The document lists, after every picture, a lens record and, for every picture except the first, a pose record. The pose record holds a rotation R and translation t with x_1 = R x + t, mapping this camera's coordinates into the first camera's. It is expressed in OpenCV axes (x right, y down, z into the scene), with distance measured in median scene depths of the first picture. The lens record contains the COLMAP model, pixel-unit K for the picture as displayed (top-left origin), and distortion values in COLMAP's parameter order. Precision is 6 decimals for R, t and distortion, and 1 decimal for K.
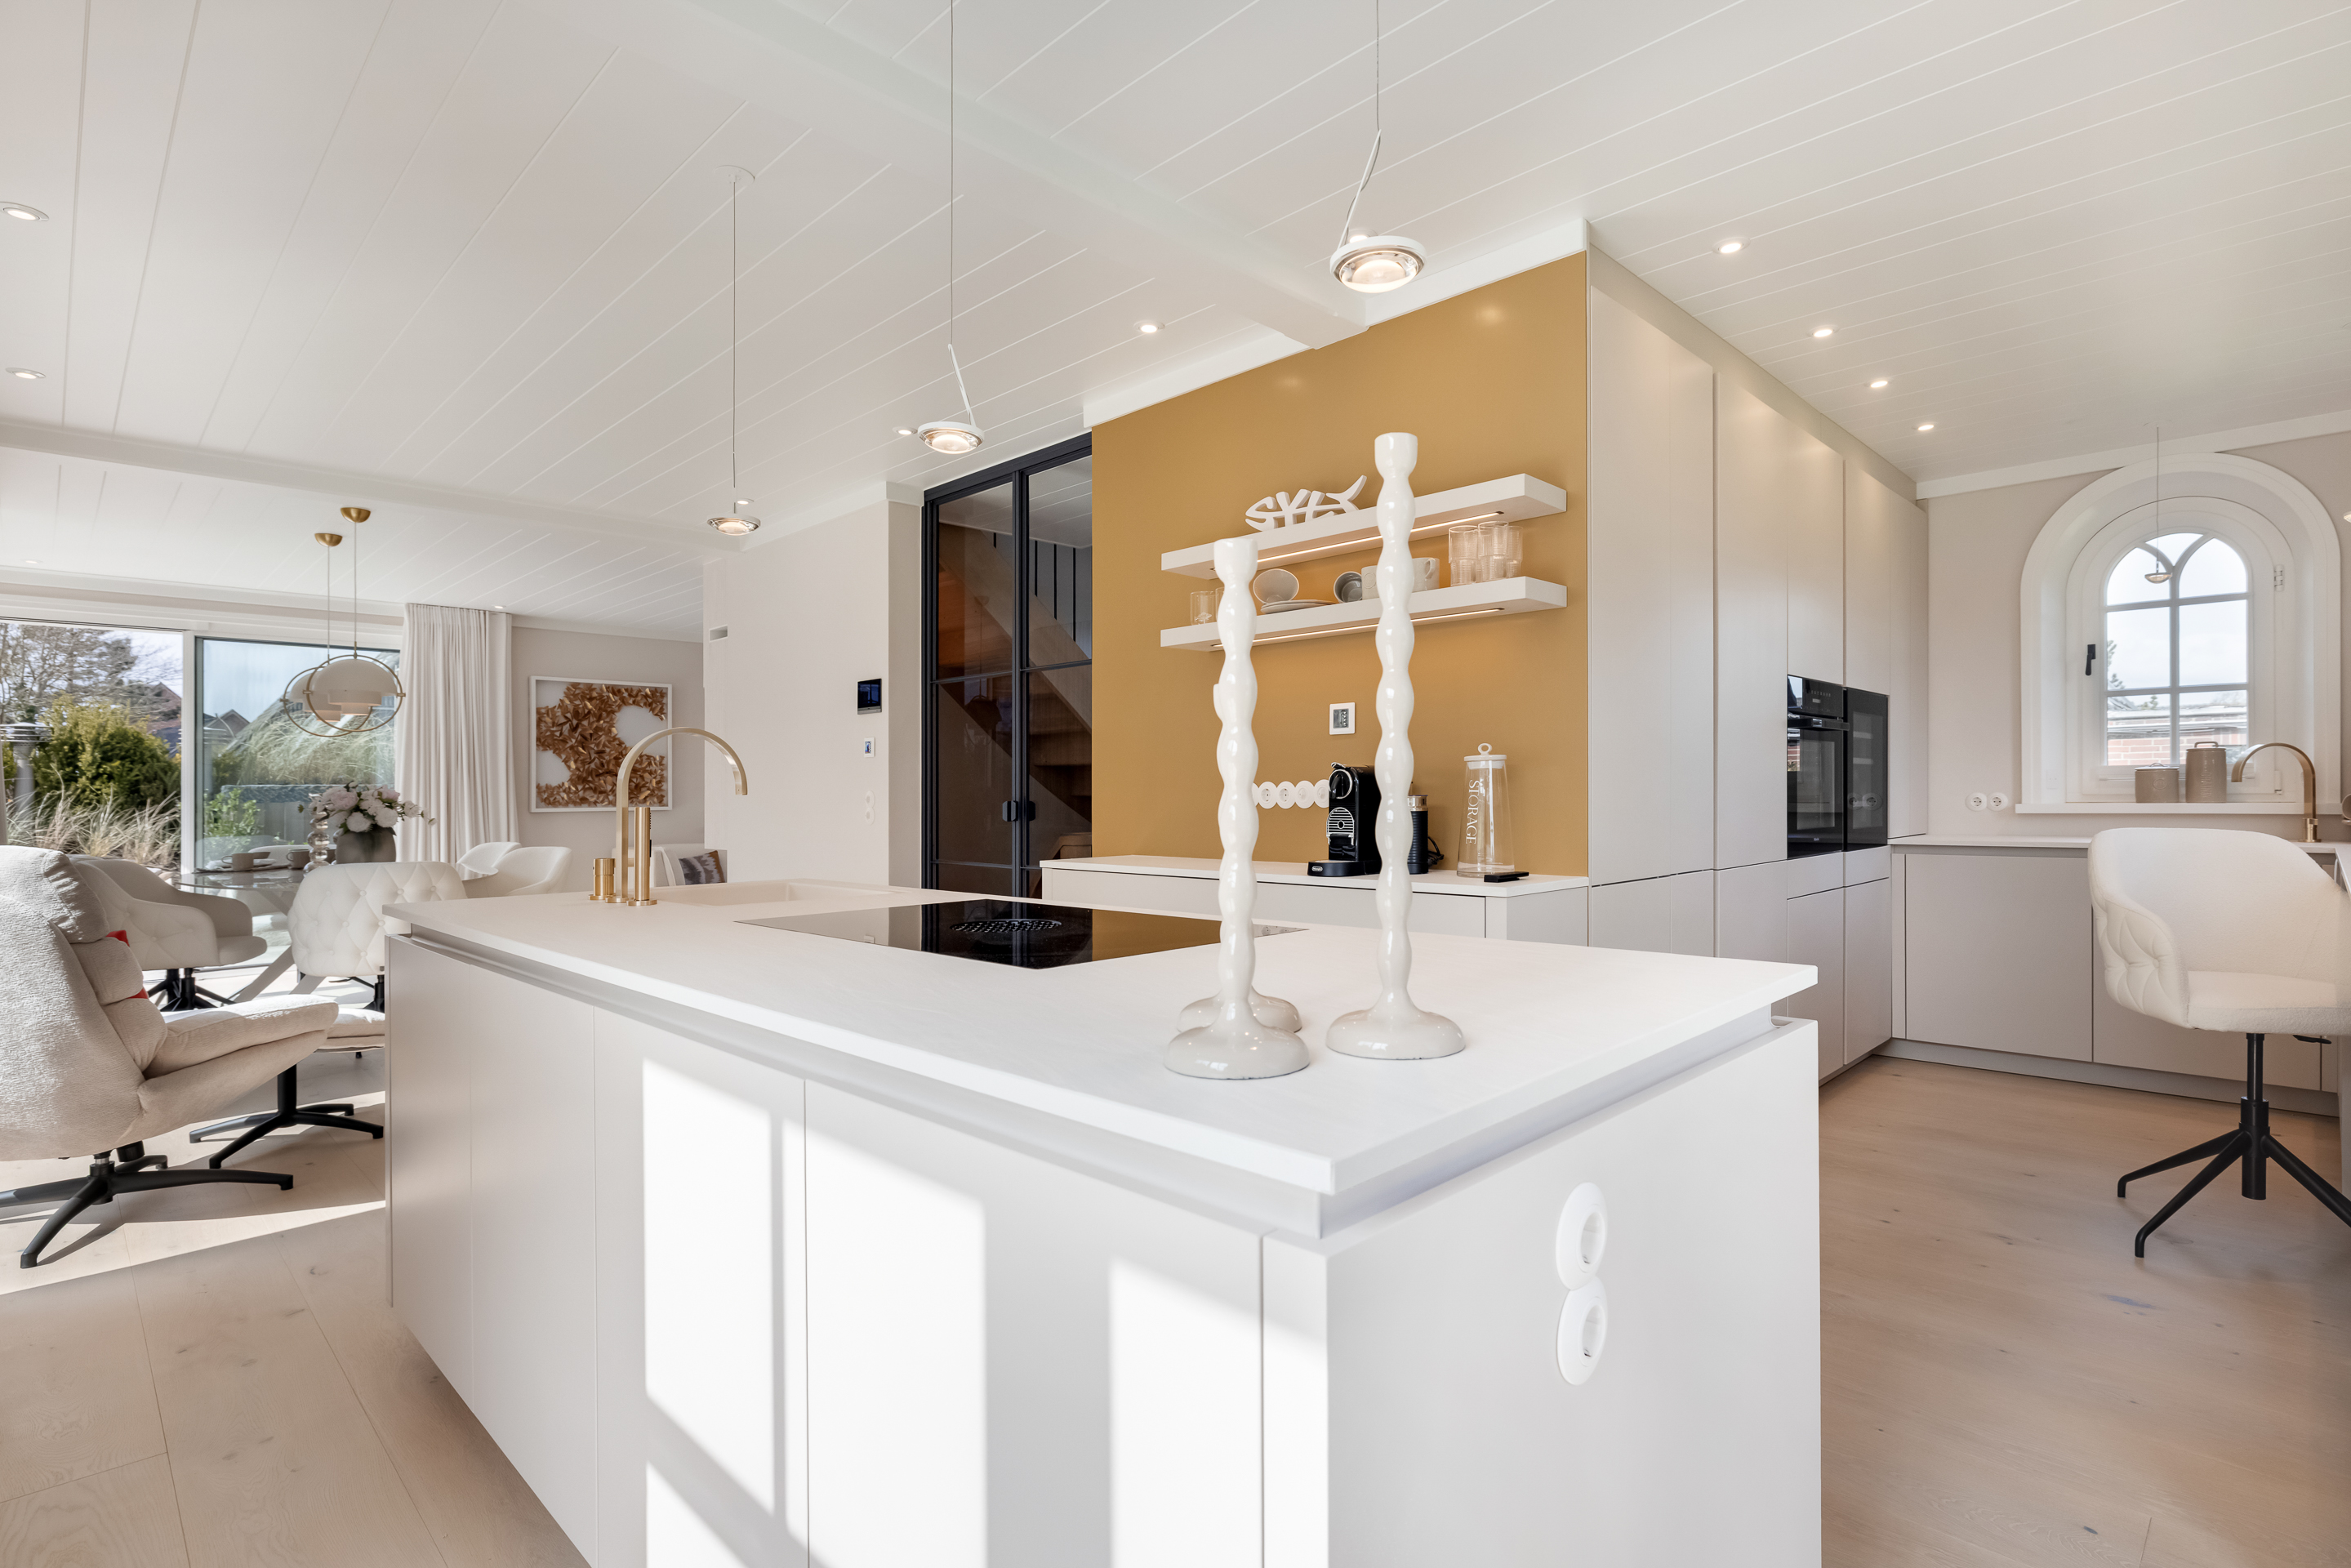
lens RADIAL K [[1157.9, 0, 1174.0], [0, 1157.9, 799.9], [0, 0, 1]] dist [-0.003357, -0.000081]
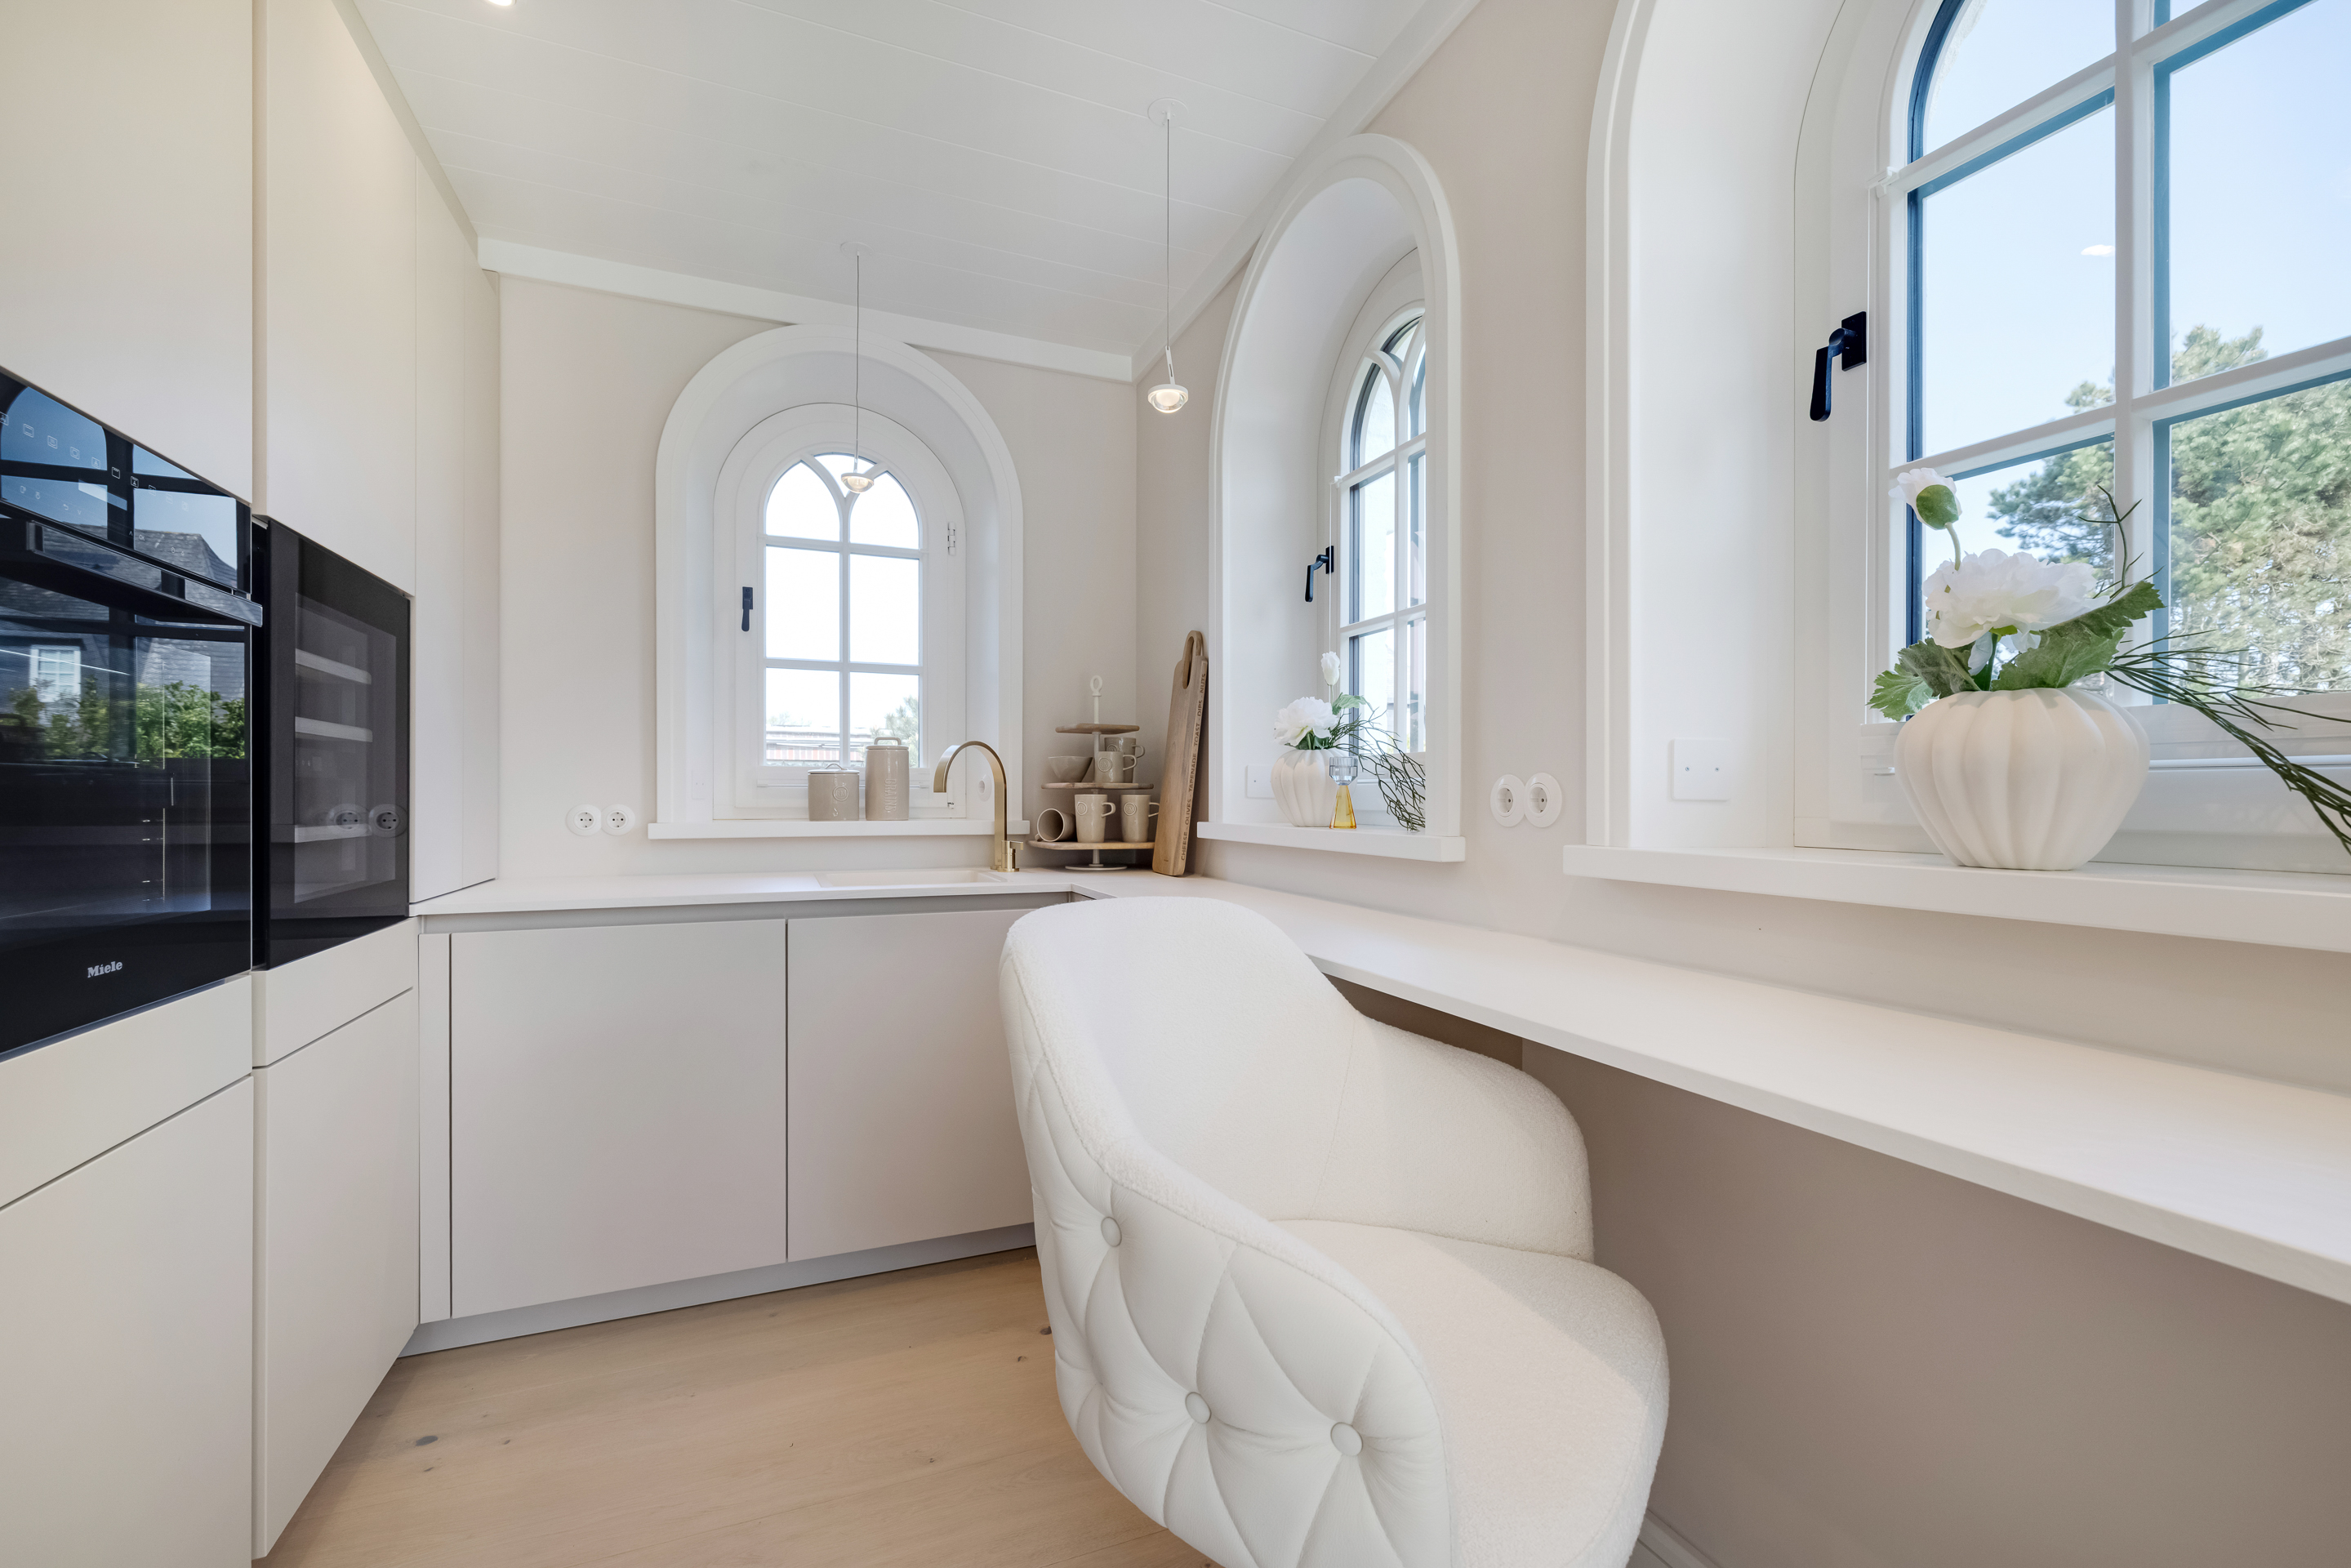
lens RADIAL K [[954.3, 0, 1180.4], [0, 954.3, 799.6], [0, 0, 1]] dist [-0.004368, -0.000324]
pose [[0.367385, 0.005044, 0.930055, 0.366642], [-0.000755, 0.999987, -0.005125, -0.006960], [-0.930069, 0.001181, 0.367384, 0.558200]]
